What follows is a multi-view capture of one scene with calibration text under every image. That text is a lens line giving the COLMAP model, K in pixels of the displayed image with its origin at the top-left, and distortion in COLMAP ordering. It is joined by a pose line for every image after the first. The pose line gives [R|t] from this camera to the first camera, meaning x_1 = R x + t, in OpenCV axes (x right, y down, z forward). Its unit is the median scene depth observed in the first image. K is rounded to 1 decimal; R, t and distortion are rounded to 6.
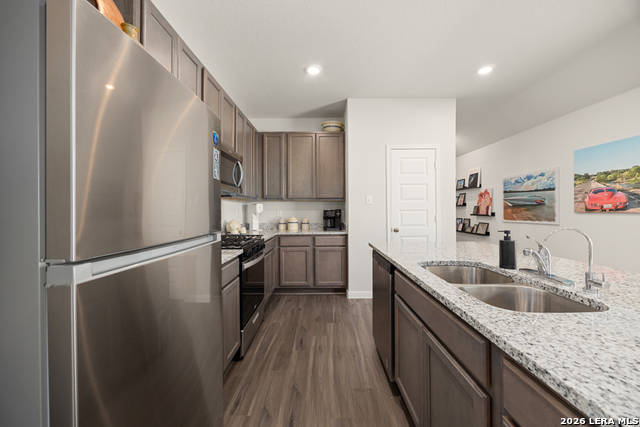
lens RADIAL K [[247.7, 0, 321.8], [0, 247.7, 210.9], [0, 0, 1]] dist [-0.000573, -0.000077]
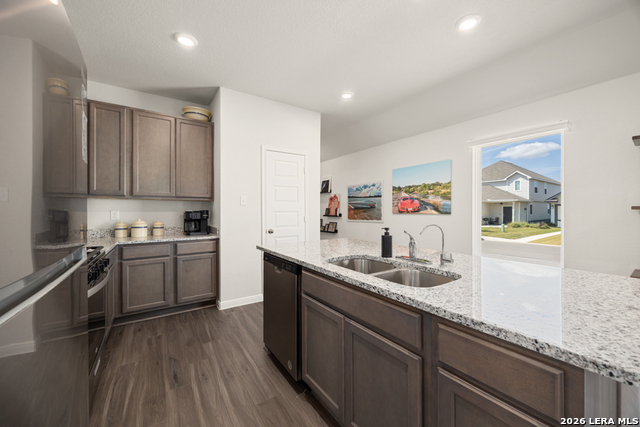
lens RADIAL K [[250.5, 0, 322.1], [0, 250.5, 211.6], [0, 0, 1]] dist [0.000600, 0.000083]
pose [[0.825292, 0.002275, 0.564701, -0.101608], [-0.001064, 0.999996, -0.002473, -0.000152], [-0.564705, 0.001440, 0.825292, 0.045542]]
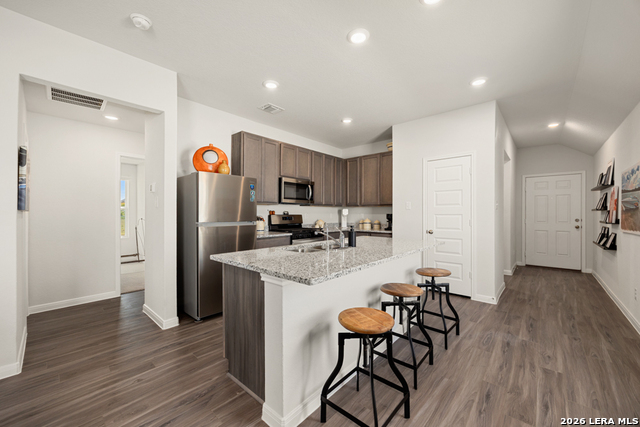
lens RADIAL K [[252.2, 0, 327.8], [0, 252.2, 213.4], [0, 0, 1]] dist [0.000833, 0.000122]
pose [[0.756954, 0.008737, -0.653409, 0.701817], [-0.010725, 0.999942, 0.000946, -0.003568], [0.653380, 0.006292, 0.757004, -0.188305]]
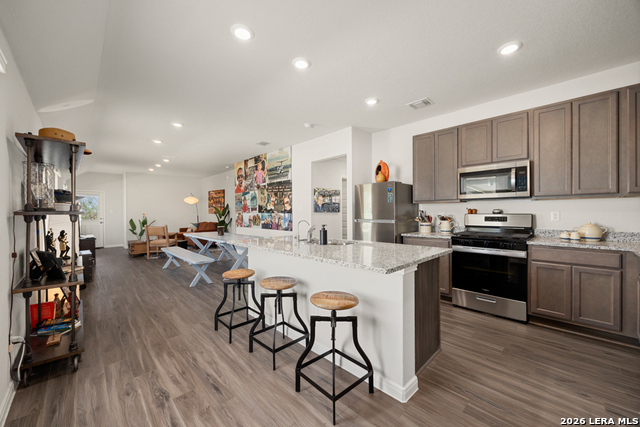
lens RADIAL K [[247.7, 0, 321.8], [0, 247.7, 210.9], [0, 0, 1]] dist [-0.000573, -0.000077]
pose [[-0.716530, 0.011106, -0.697468, 0.816535], [0.010981, 0.999929, 0.004641, -0.014402], [0.697470, -0.004334, -0.716601, 0.919702]]
